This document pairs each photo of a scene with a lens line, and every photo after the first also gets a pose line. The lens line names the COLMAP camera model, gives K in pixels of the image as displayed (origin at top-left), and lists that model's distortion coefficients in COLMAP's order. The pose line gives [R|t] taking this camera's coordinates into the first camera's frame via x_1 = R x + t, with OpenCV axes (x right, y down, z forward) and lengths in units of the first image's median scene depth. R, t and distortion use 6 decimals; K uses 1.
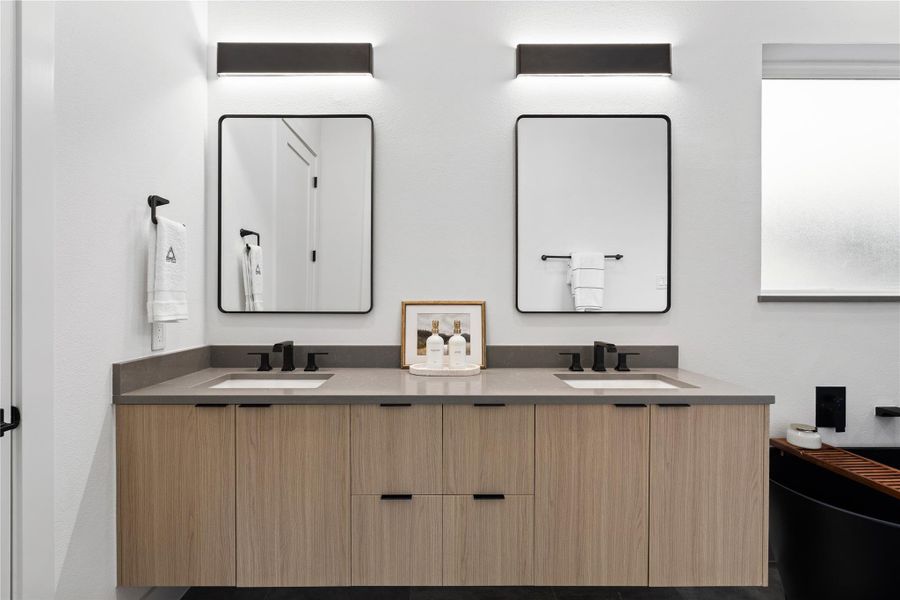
lens RADIAL K [[403.1, 0, 450.1], [0, 403.1, 301.3], [0, 0, 1]] dist [-0.004605, 0.000282]
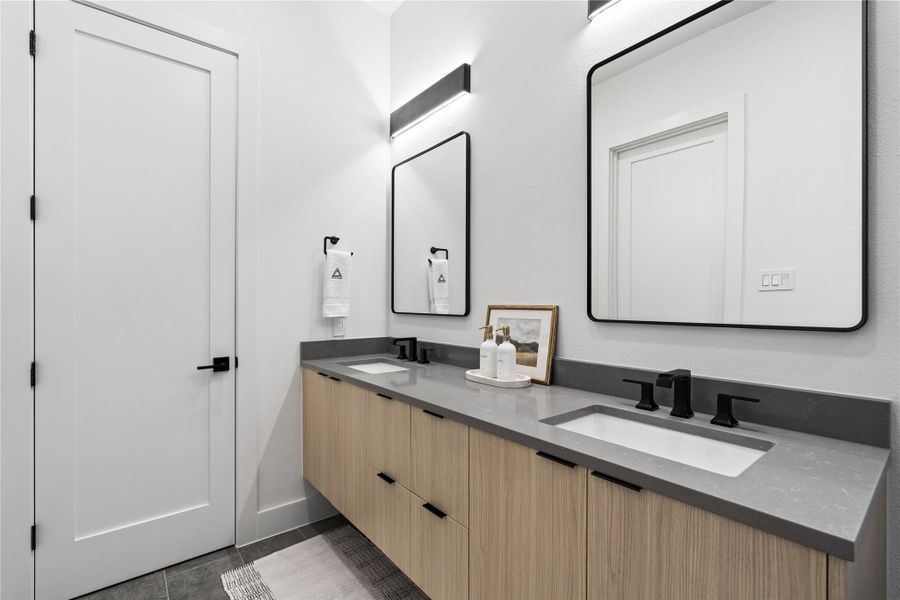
lens RADIAL K [[403.1, 0, 450.1], [0, 403.1, 301.3], [0, 0, 1]] dist [-0.004605, 0.000282]
pose [[0.631072, -0.002451, -0.775720, 0.666448], [-0.002911, 0.999980, -0.005528, -0.004438], [0.775719, 0.005747, 0.631053, 0.327186]]
